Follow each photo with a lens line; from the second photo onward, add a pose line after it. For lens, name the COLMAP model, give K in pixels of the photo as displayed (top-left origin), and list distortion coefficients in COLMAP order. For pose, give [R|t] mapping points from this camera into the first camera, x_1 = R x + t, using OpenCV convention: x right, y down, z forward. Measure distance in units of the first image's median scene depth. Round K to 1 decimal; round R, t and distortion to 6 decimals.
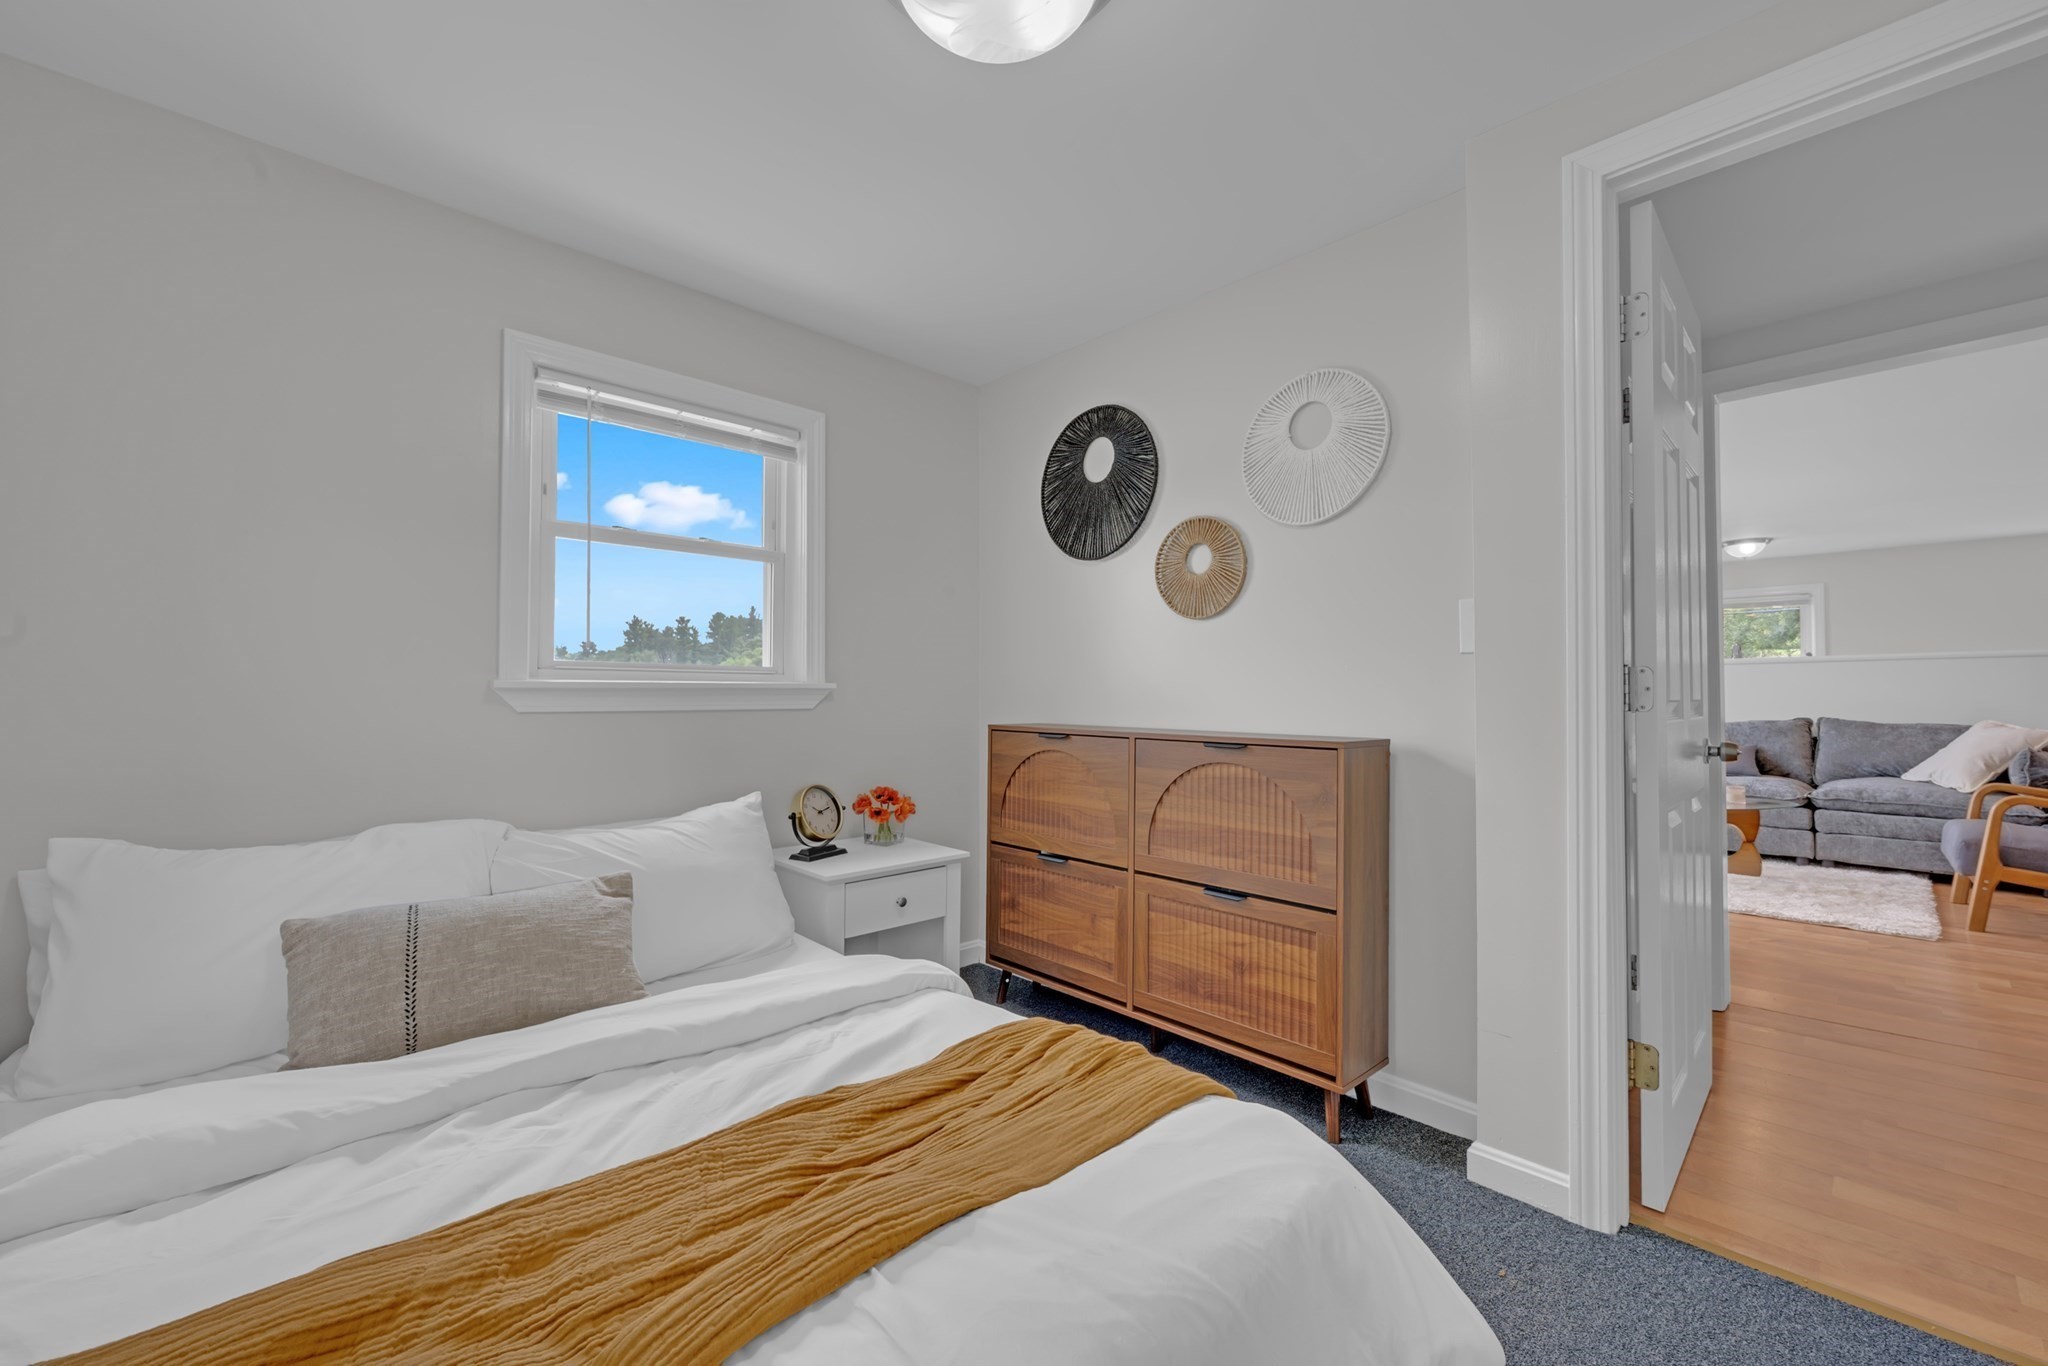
lens RADIAL K [[816.3, 0, 1019.2], [0, 816.3, 681.9], [0, 0, 1]] dist [0.001198, 0.000439]
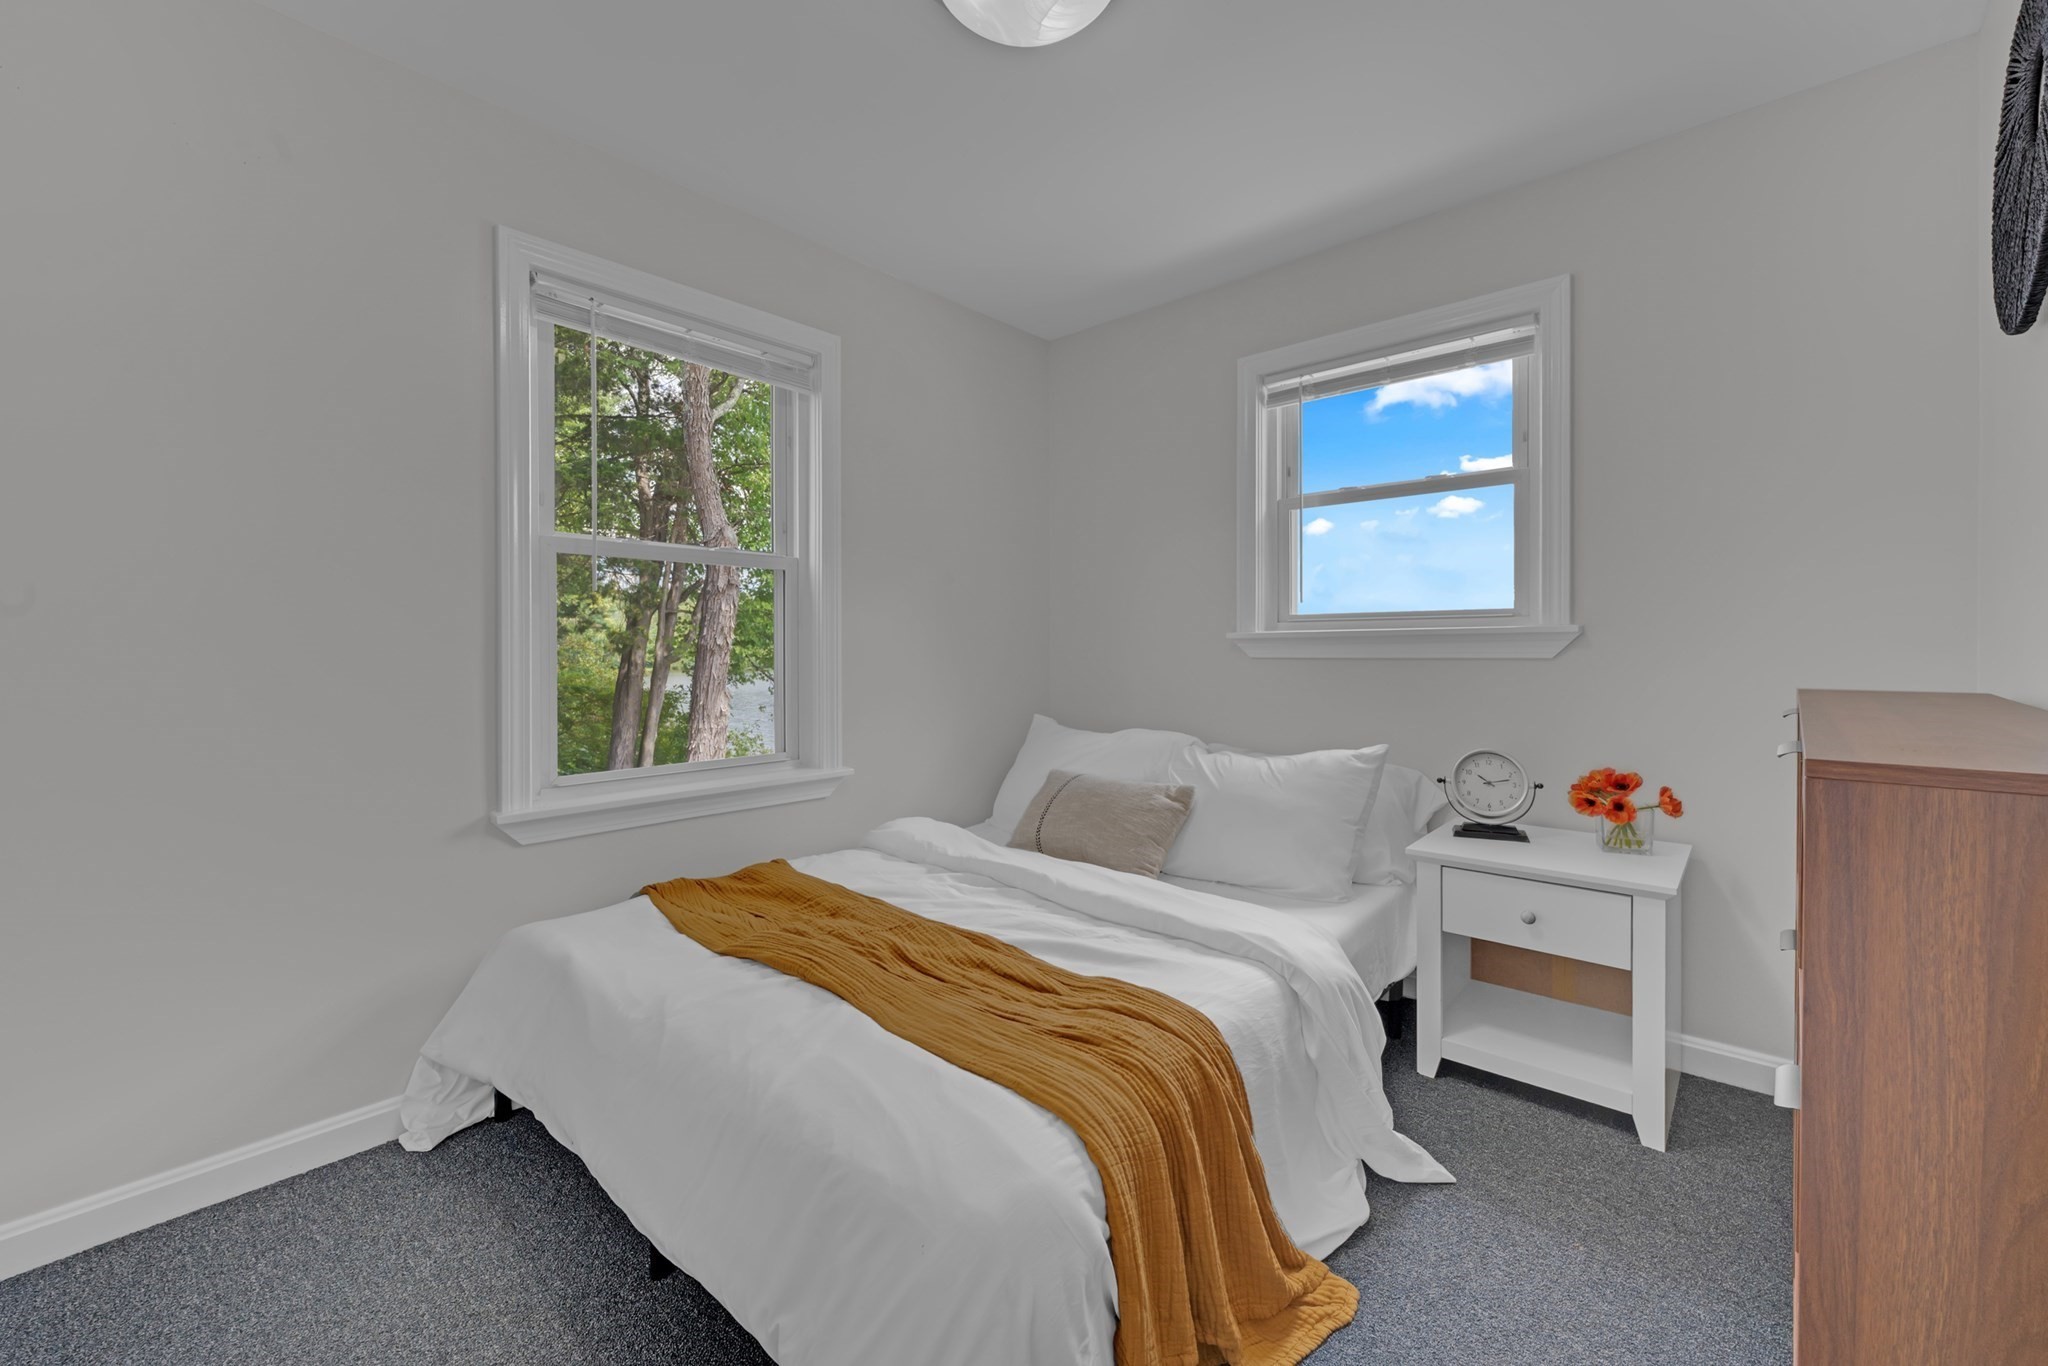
lens RADIAL K [[826.6, 0, 1027.6], [0, 826.6, 659.2], [0, 0, 1]] dist [-0.001002, -0.000054]
pose [[0.095112, 0.008114, -0.995434, 1.006071], [0.011900, 0.999886, 0.009288, 0.035380], [0.995395, -0.012730, 0.095004, 0.858773]]
